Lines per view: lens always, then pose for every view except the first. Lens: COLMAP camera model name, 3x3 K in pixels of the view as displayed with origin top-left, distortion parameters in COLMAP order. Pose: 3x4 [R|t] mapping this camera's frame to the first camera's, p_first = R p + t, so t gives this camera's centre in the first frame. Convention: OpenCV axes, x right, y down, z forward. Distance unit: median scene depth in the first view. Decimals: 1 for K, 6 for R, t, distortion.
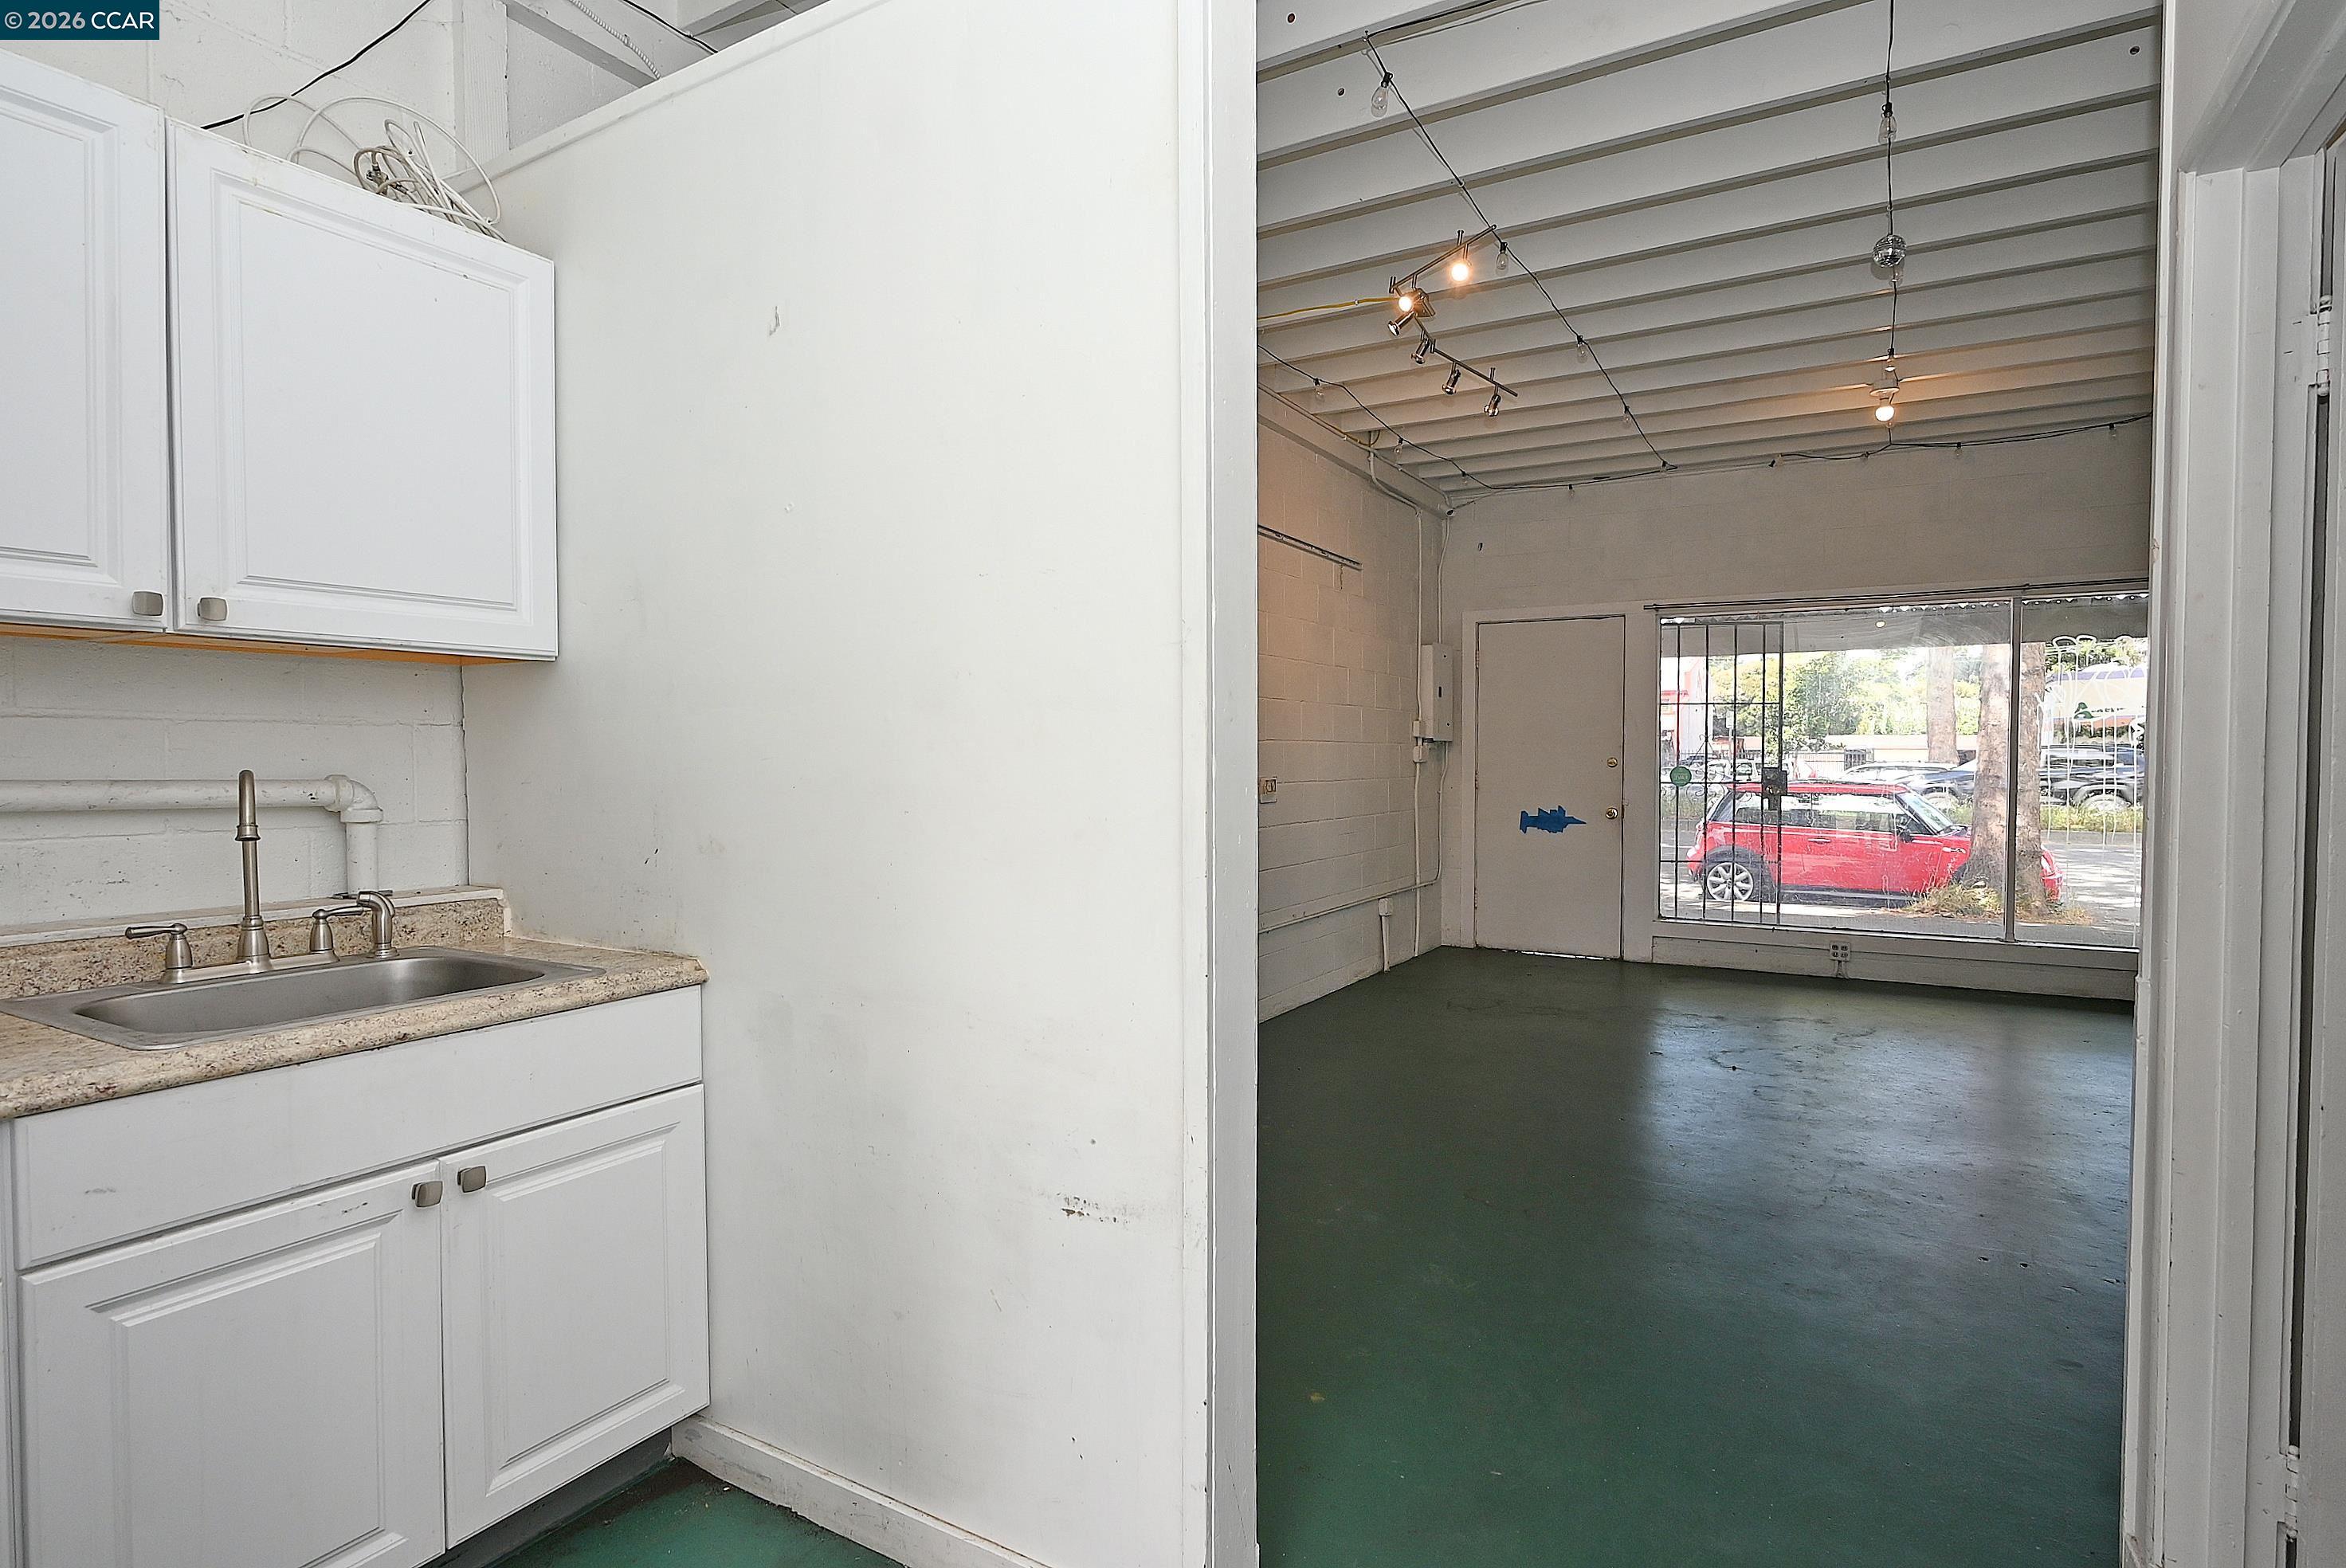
lens RADIAL K [[1161.4, 0, 1173.0], [0, 1161.4, 784.0], [0, 0, 1]] dist [0.000778, 0.000469]
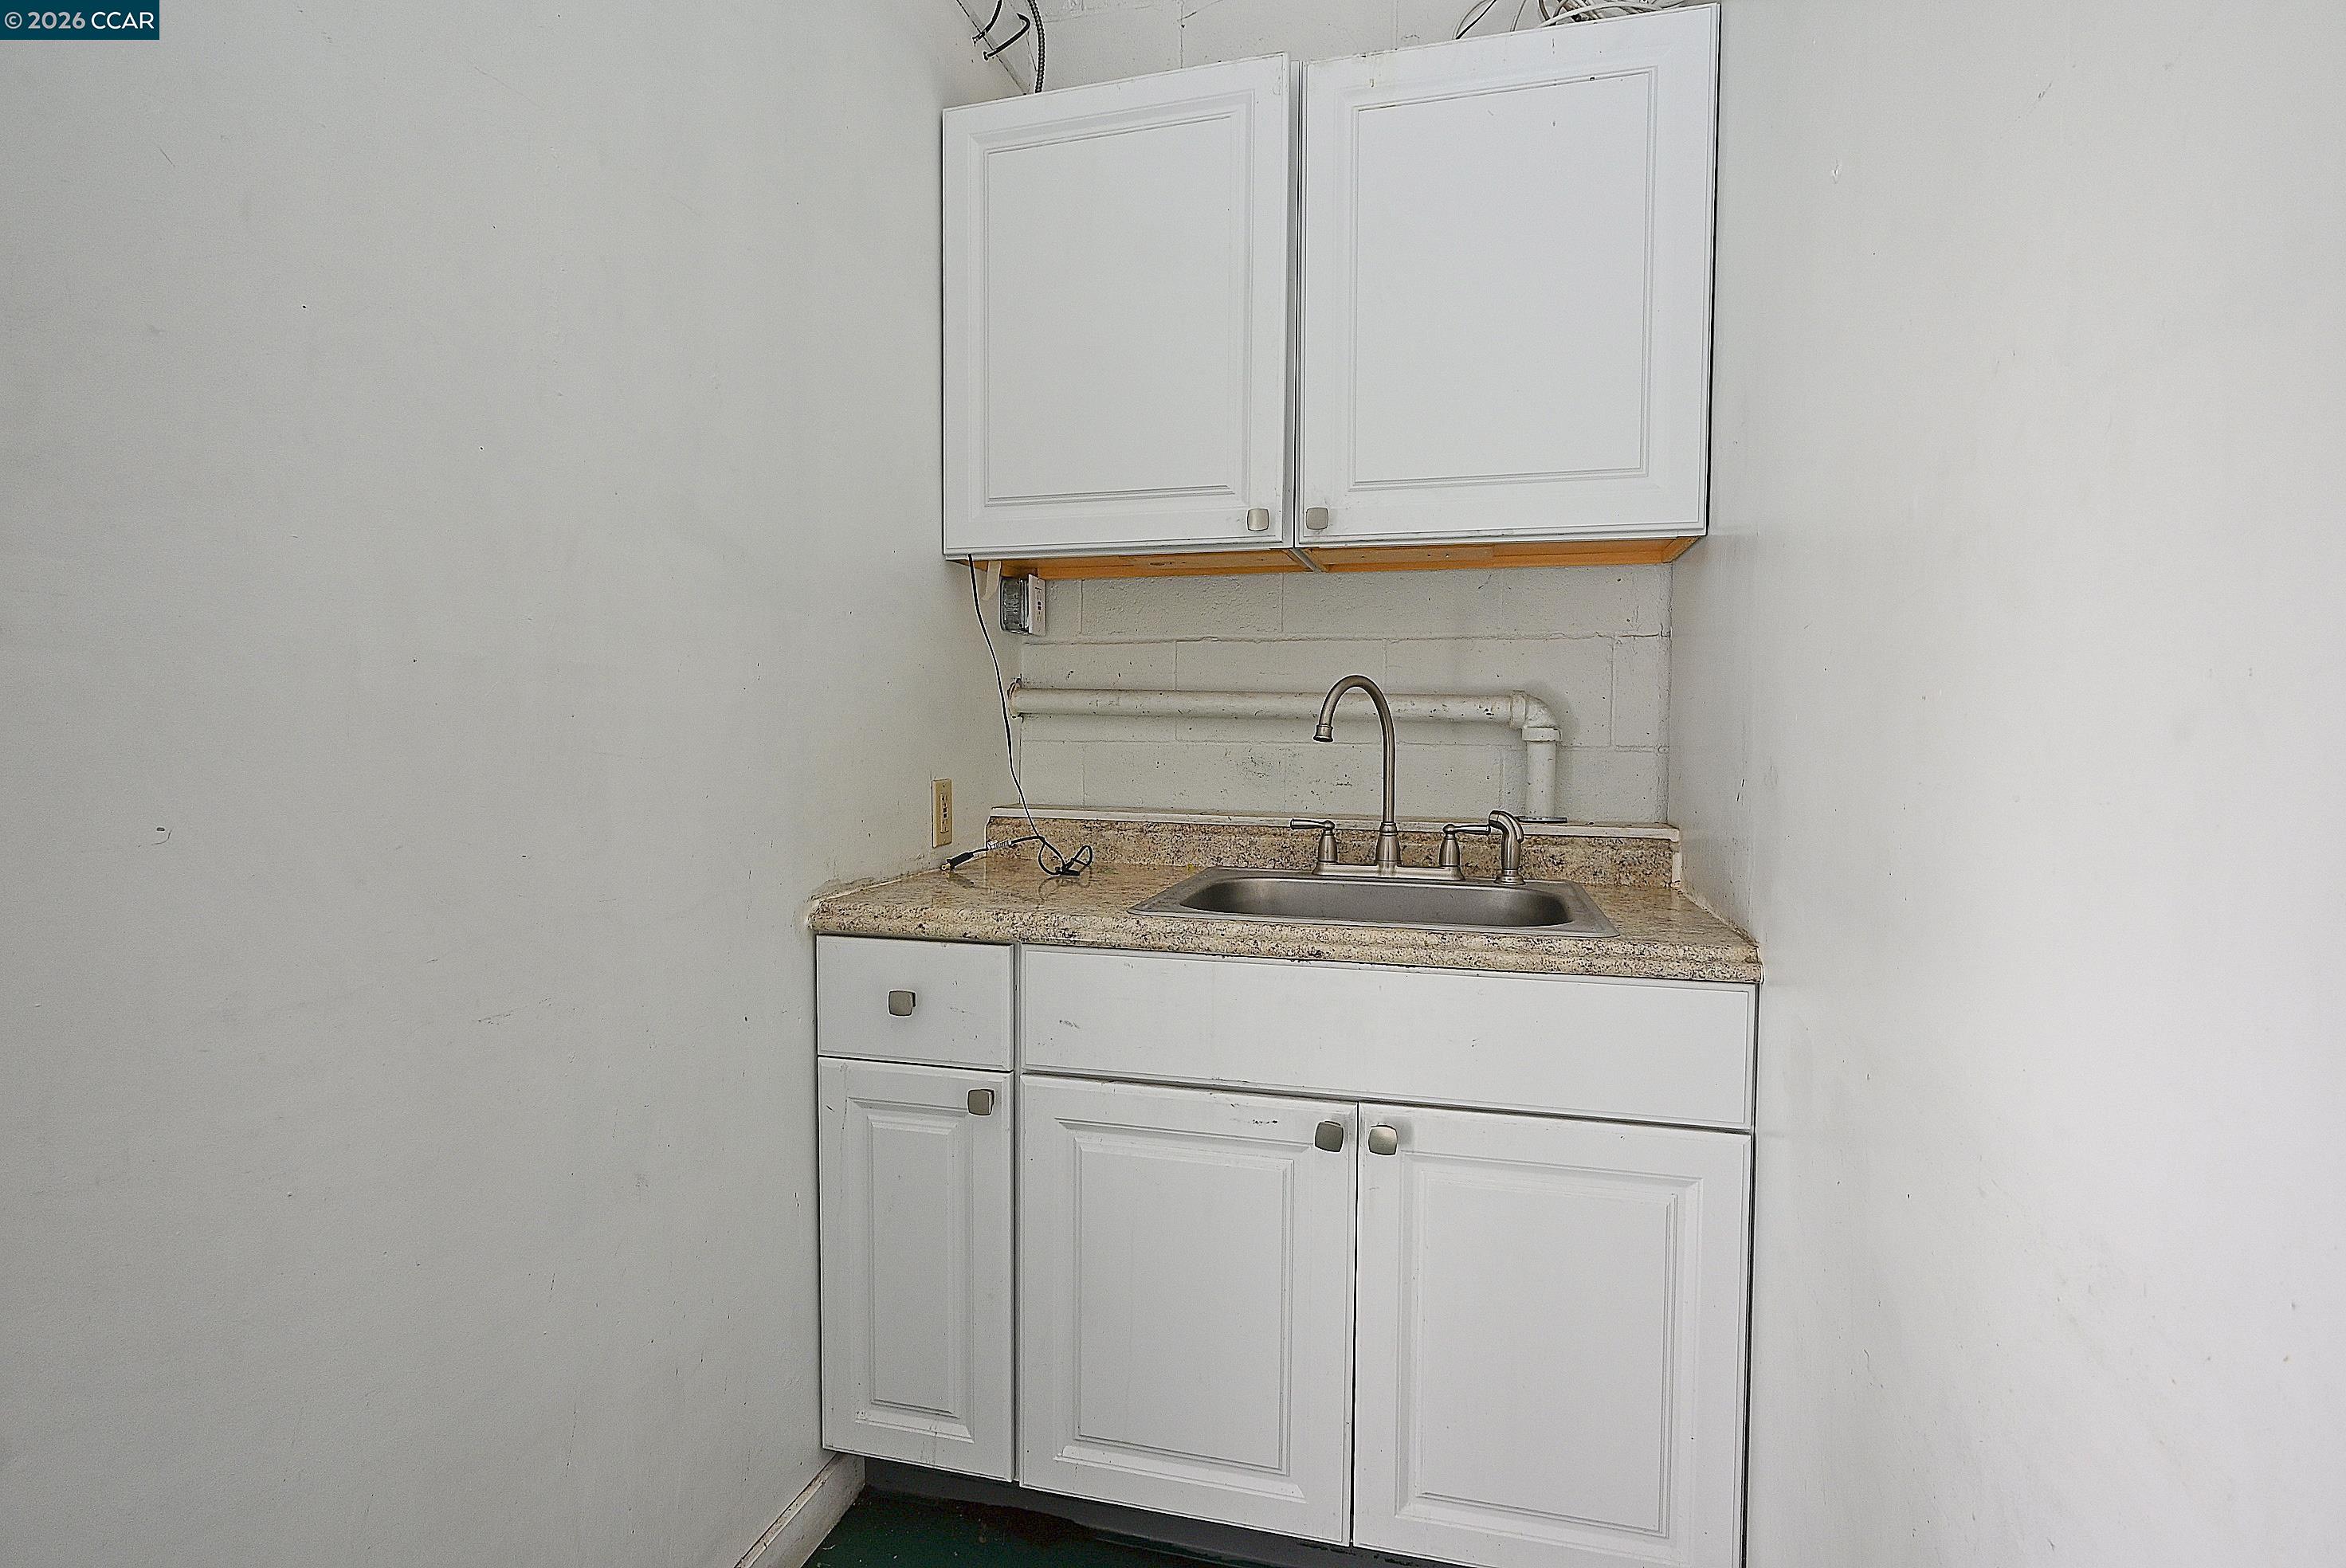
lens RADIAL K [[1161.4, 0, 1173.0], [0, 1161.4, 784.0], [0, 0, 1]] dist [0.000778, 0.000469]
pose [[0.275011, 0.043786, -0.960444, 0.139463], [-0.027508, 0.998912, 0.037663, 0.047424], [0.961048, 0.016062, 0.275916, 0.547402]]
